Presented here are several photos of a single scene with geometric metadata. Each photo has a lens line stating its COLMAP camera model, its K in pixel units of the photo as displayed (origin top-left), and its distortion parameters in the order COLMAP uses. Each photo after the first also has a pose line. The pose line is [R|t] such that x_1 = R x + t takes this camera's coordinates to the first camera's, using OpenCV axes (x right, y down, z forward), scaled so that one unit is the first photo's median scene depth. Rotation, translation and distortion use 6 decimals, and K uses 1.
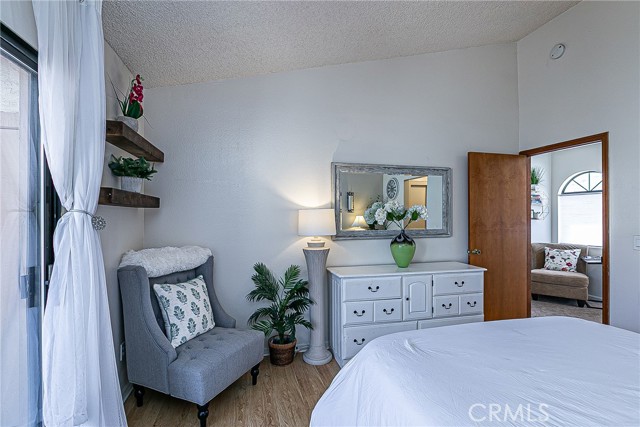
lens RADIAL K [[298.8, 0, 318.3], [0, 298.8, 214.7], [0, 0, 1]] dist [-0.001697, -0.001184]
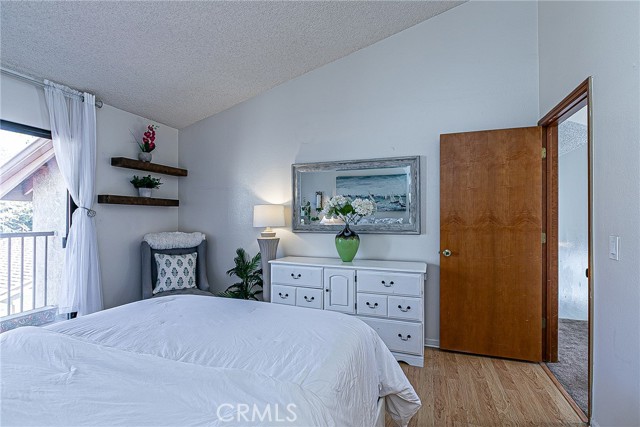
lens RADIAL K [[298.8, 0, 314.5], [0, 298.8, 212.4], [0, 0, 1]] dist [-0.001697, -0.001184]
pose [[0.824055, -0.007667, -0.566458, 0.768374], [0.001332, 0.999932, -0.011596, 0.022490], [0.566508, 0.008801, 0.824009, 0.110209]]
